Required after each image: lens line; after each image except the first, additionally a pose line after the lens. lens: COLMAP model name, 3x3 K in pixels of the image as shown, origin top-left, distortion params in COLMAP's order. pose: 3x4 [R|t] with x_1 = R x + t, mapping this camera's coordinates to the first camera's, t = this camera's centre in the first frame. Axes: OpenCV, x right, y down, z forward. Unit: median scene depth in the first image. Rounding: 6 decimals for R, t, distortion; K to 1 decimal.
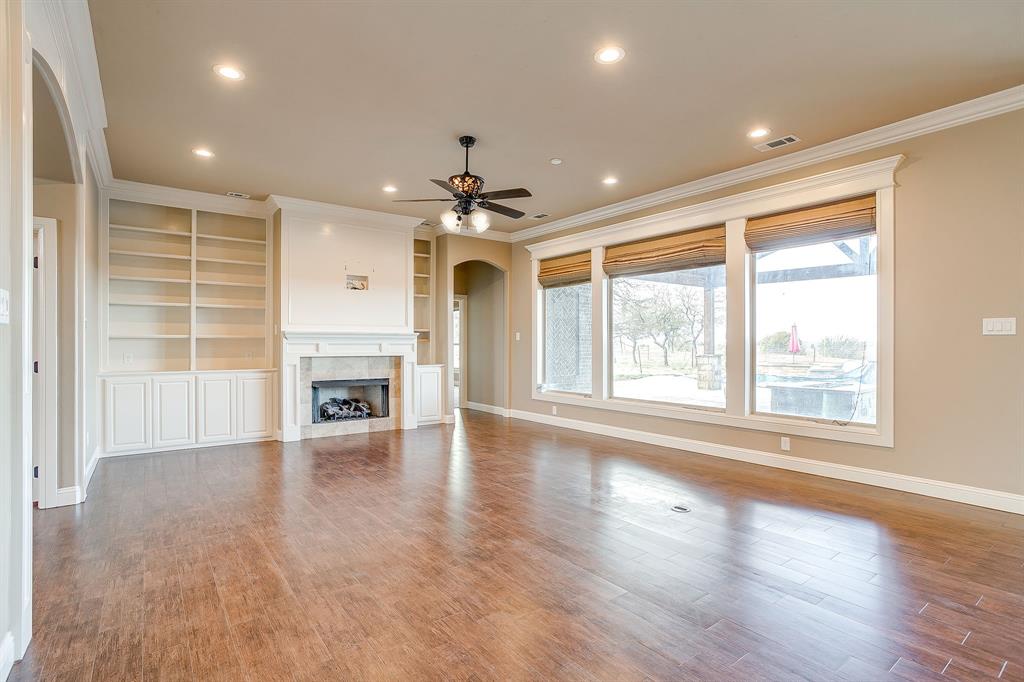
lens RADIAL K [[499.2, 0, 512.0], [0, 499.2, 341.0], [0, 0, 1]] dist [-0.021214, 0.001849]
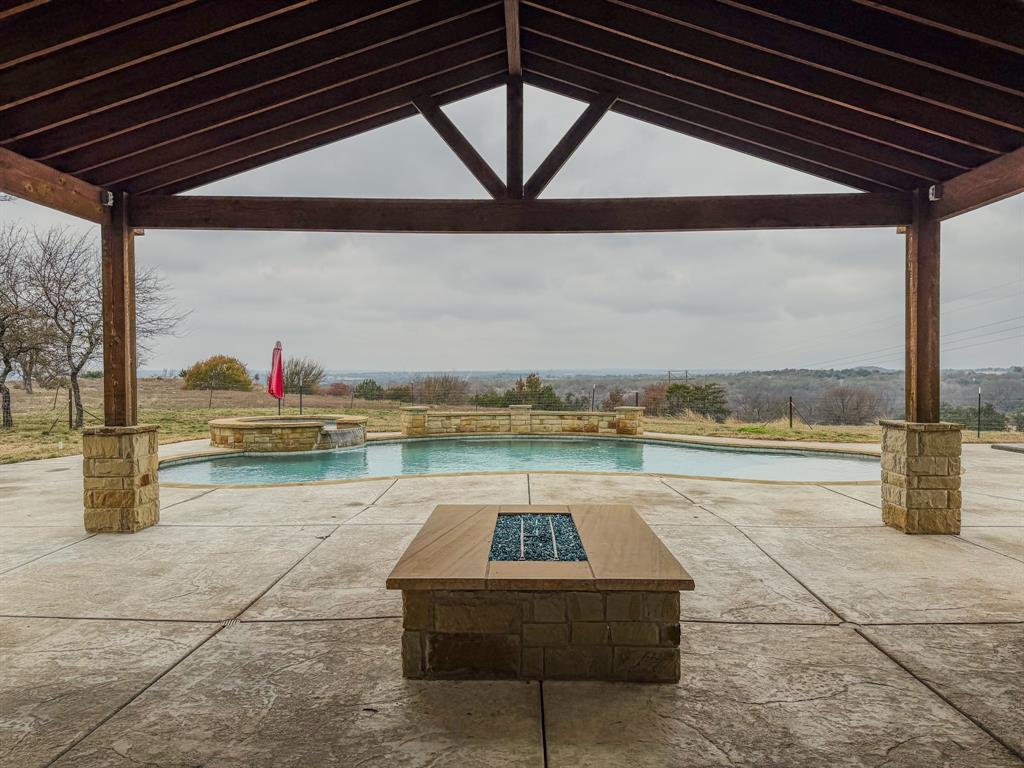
lens RADIAL K [[714.2, 0, 512.0], [0, 714.2, 384.0], [0, 0, 1]] dist [0.075257, -0.095561]
pose [[0.626540, -0.015445, 0.779236, 0.118166], [-0.000808, 0.999790, 0.020466, -0.008753], [-0.779389, -0.013452, 0.626396, 0.318634]]
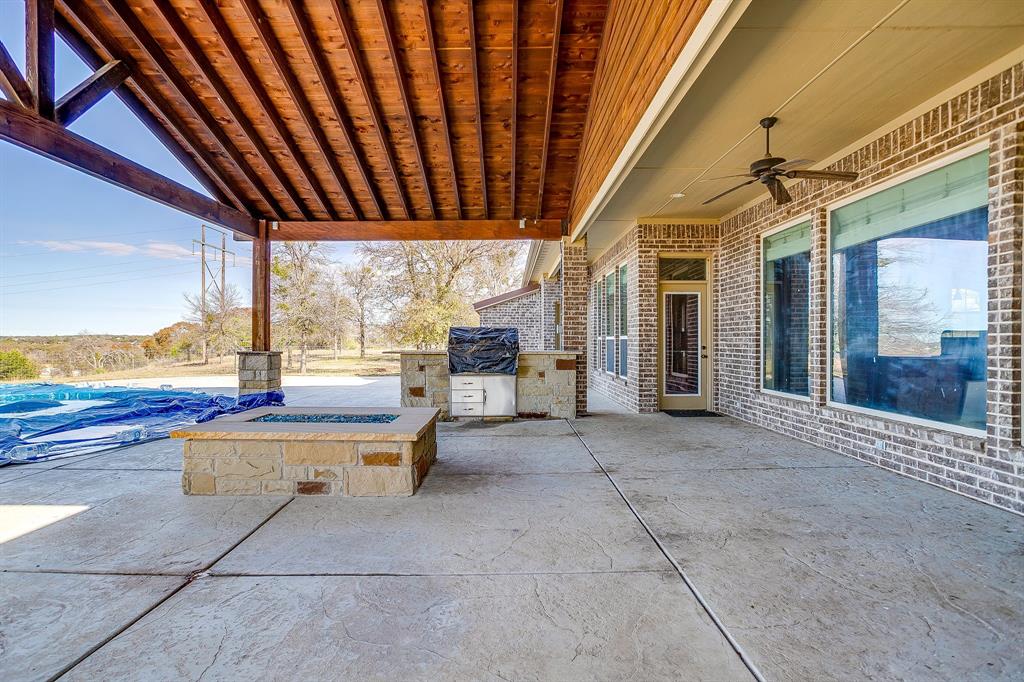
lens RADIAL K [[499.2, 0, 512.0], [0, 499.2, 341.0], [0, 0, 1]] dist [-0.021214, 0.001849]
pose [[-0.800569, -0.001933, 0.599238, 0.095368], [-0.006164, 0.999968, -0.005011, 0.006114], [-0.599209, -0.007705, -0.800555, 0.553310]]
